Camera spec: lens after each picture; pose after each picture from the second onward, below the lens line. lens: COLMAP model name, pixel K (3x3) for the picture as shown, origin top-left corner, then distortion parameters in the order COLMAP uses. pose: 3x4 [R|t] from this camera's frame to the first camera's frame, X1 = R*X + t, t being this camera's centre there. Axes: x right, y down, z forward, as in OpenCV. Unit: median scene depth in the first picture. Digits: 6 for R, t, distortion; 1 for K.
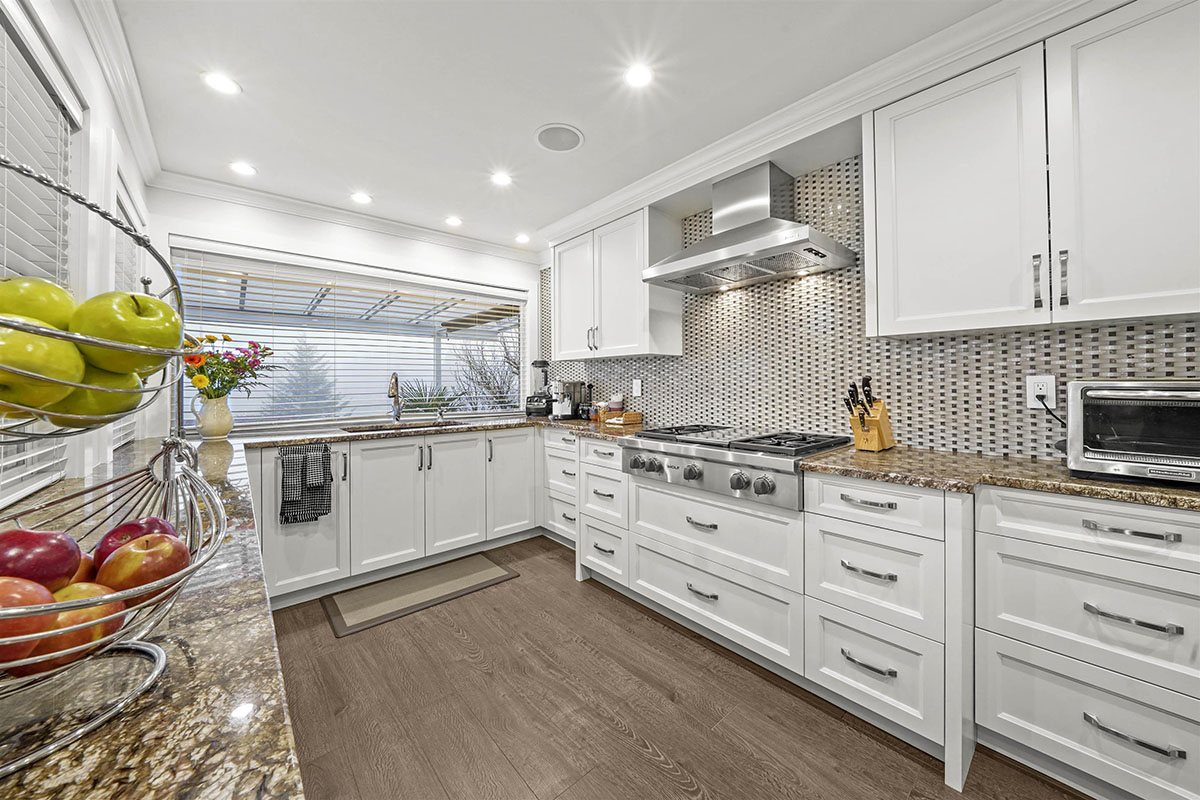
lens RADIAL K [[419.5, 0, 600.7], [0, 419.5, 378.3], [0, 0, 1]] dist [-0.014669, 0.000356]
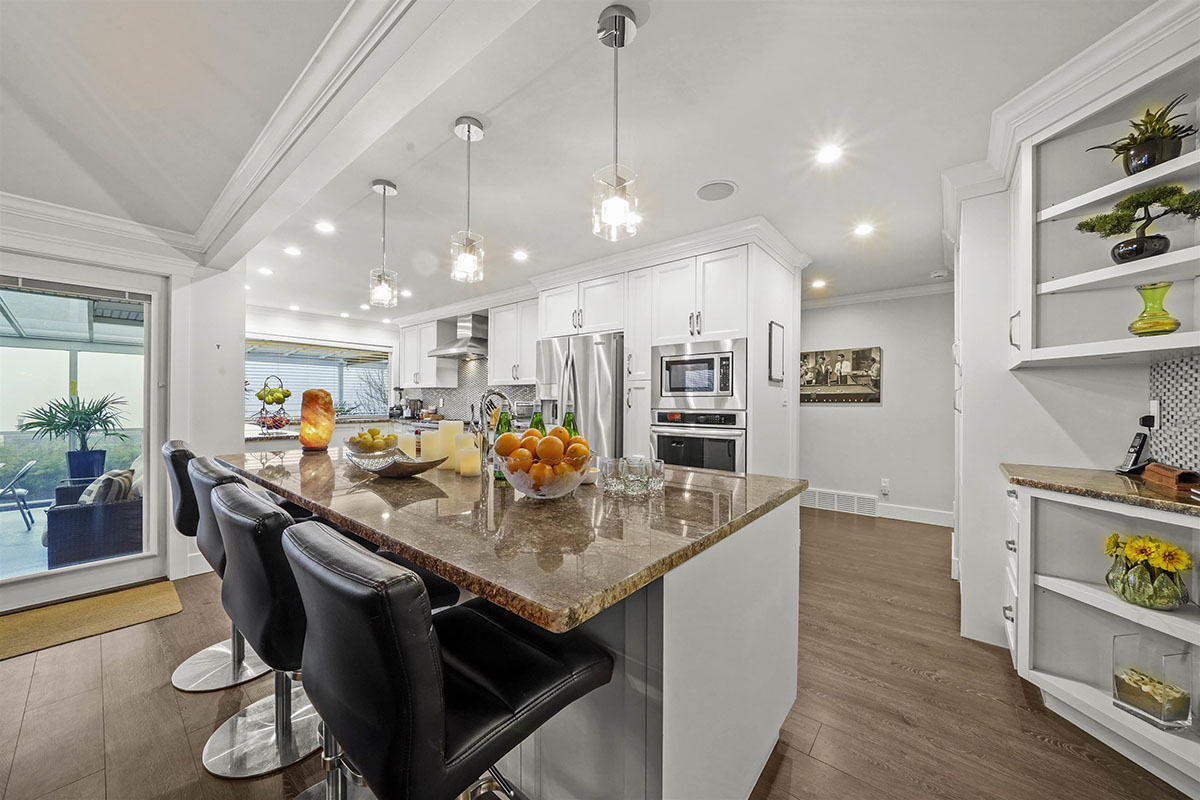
lens RADIAL K [[419.5, 0, 593.0], [0, 419.5, 403.7], [0, 0, 1]] dist [-0.014669, 0.000356]
pose [[0.989169, 0.015887, 0.145921, 0.474681], [-0.018101, 0.999740, 0.013853, -0.012587], [-0.145663, -0.016344, 0.989199, -1.007958]]
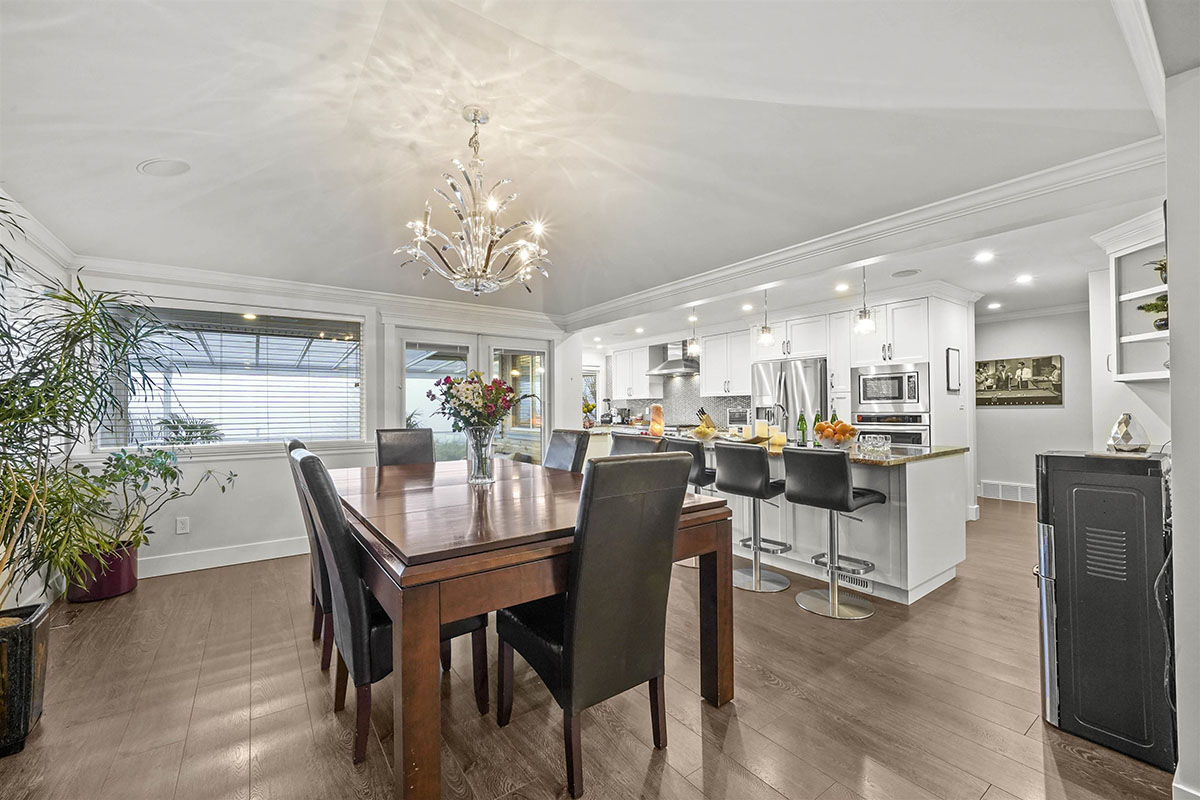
lens RADIAL K [[471.7, 0, 601.2], [0, 471.7, 405.1], [0, 0, 1]] dist [-0.003582, 0.000057]
pose [[0.995156, -0.001431, -0.098298, 0.082531], [0.001838, 0.999990, 0.004043, -0.021773], [0.098291, -0.004204, 0.995149, -1.685193]]
